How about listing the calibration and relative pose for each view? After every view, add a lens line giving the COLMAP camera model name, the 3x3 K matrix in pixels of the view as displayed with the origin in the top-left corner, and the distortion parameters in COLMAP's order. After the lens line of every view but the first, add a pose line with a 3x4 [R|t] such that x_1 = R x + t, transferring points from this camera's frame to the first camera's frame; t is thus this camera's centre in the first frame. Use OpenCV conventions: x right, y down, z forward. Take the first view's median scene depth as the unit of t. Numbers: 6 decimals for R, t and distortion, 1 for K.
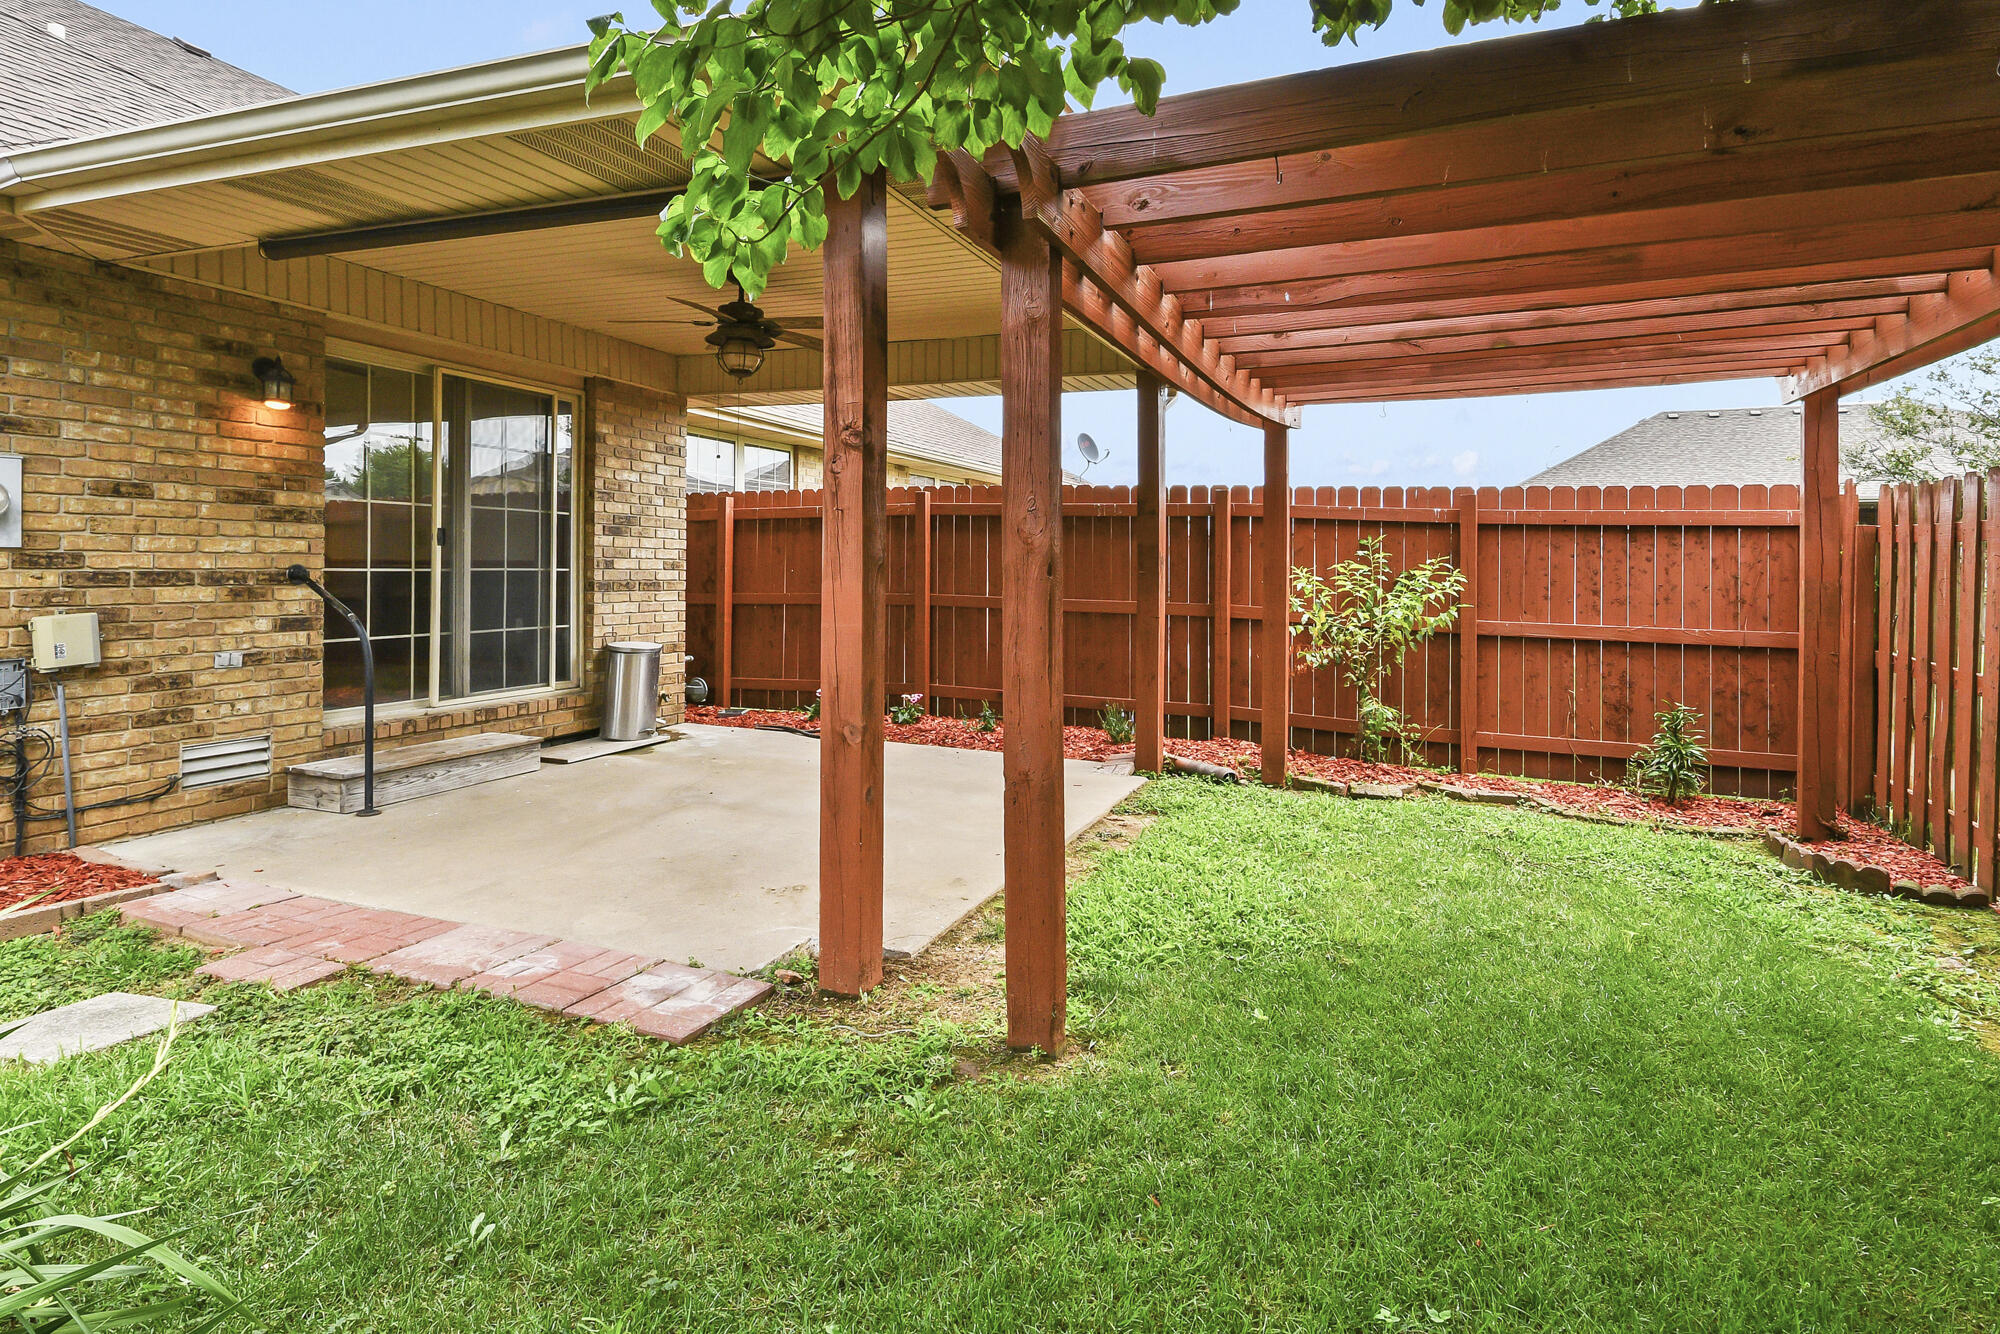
lens RADIAL K [[1073.0, 0, 1034.3], [0, 1073.0, 566.0], [0, 0, 1]] dist [-0.002987, -0.000789]
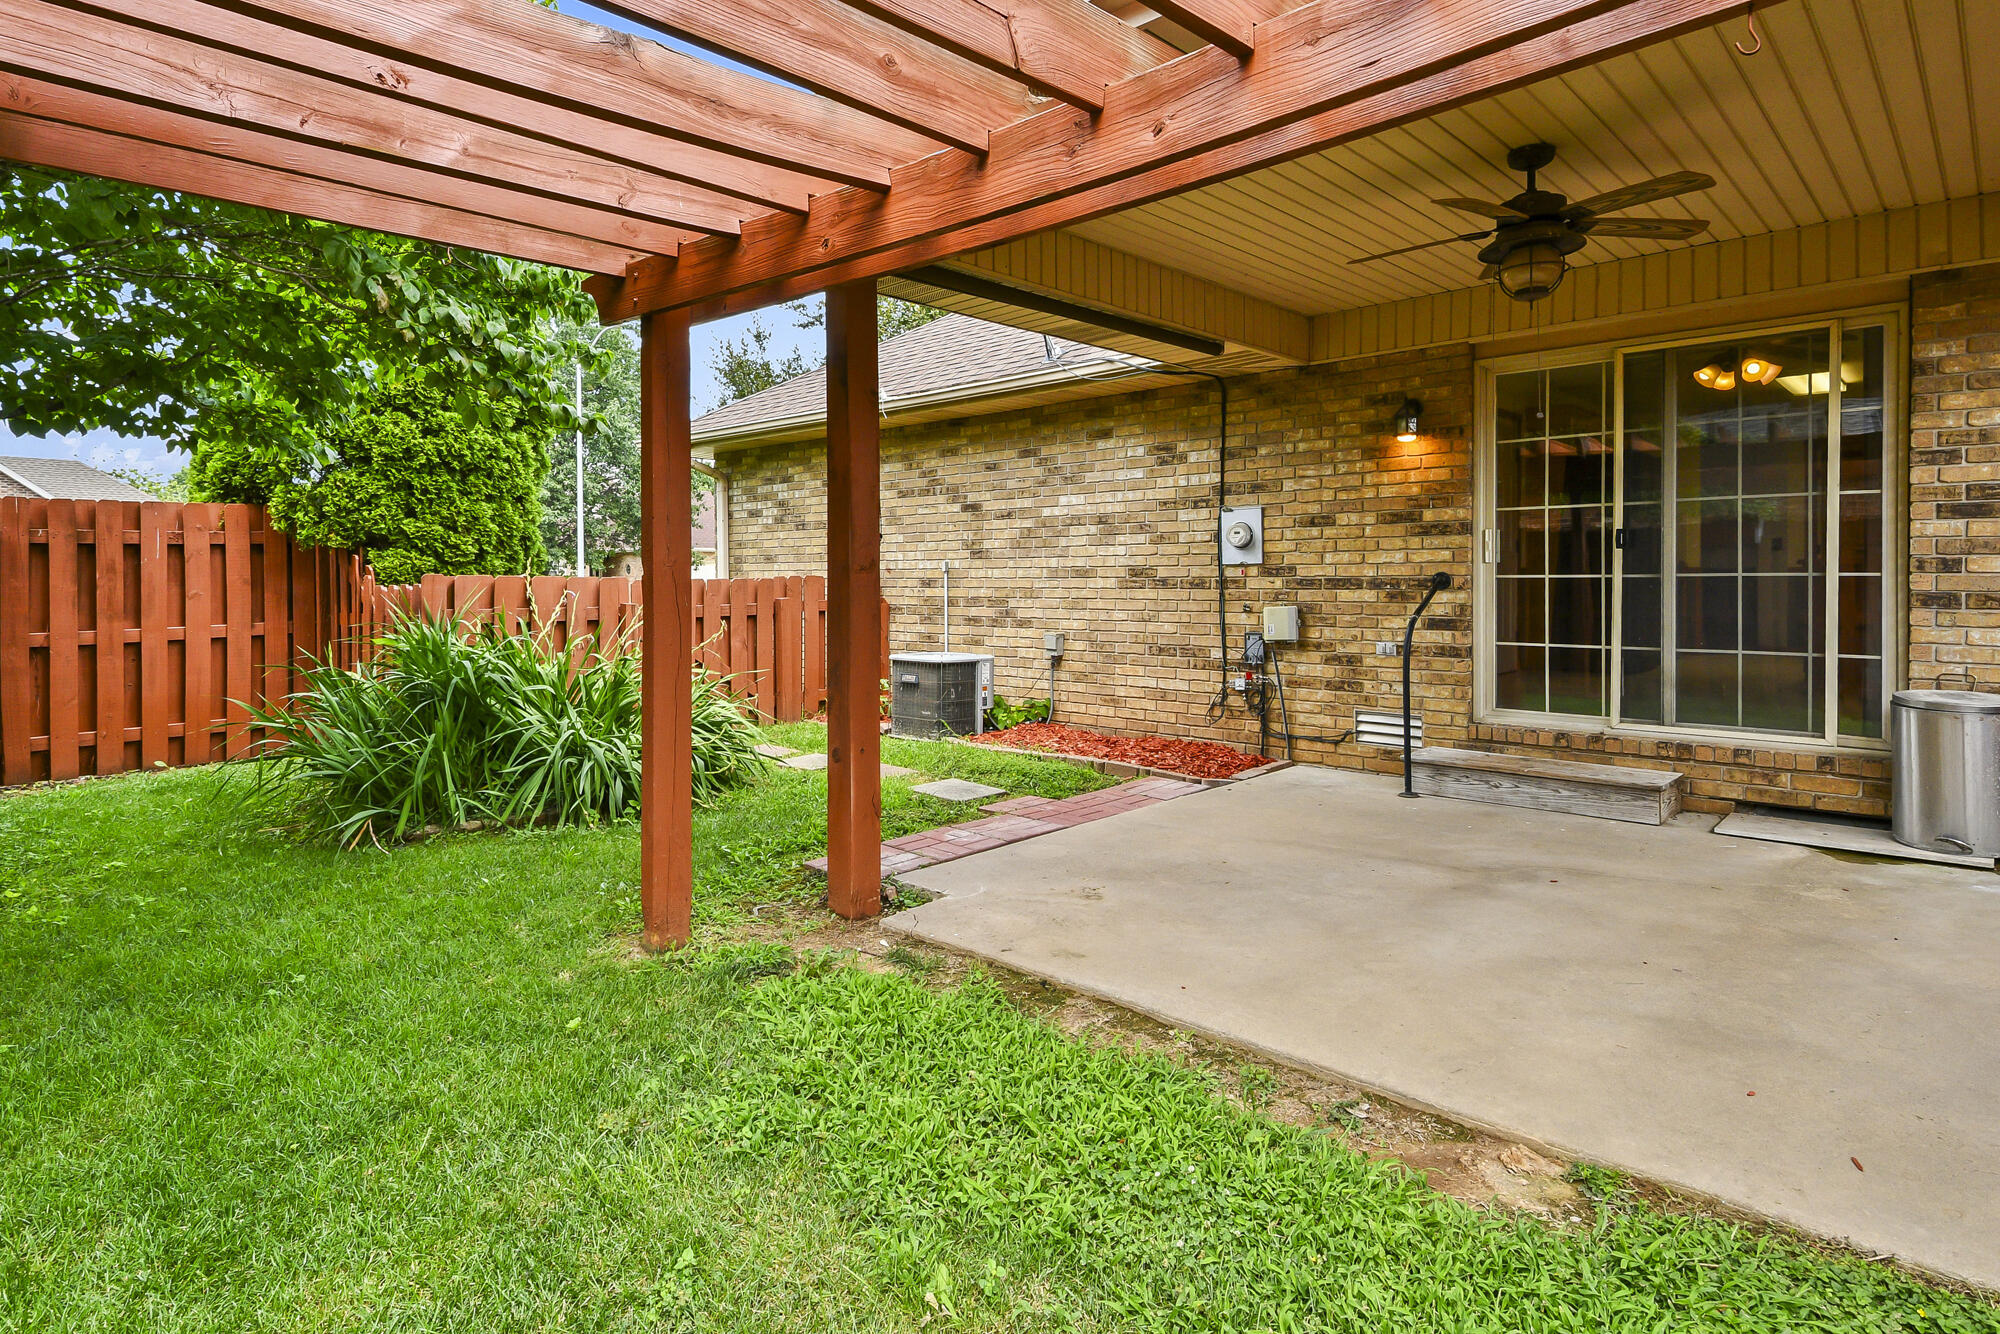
lens RADIAL K [[1073.0, 0, 1034.5], [0, 1073.0, 594.9], [0, 0, 1]] dist [-0.002987, -0.000789]
pose [[-0.377609, 0.011969, -0.925888, 0.590870], [0.005524, 0.999928, 0.010674, 0.009267], [0.925949, -0.001084, -0.377648, 1.139891]]
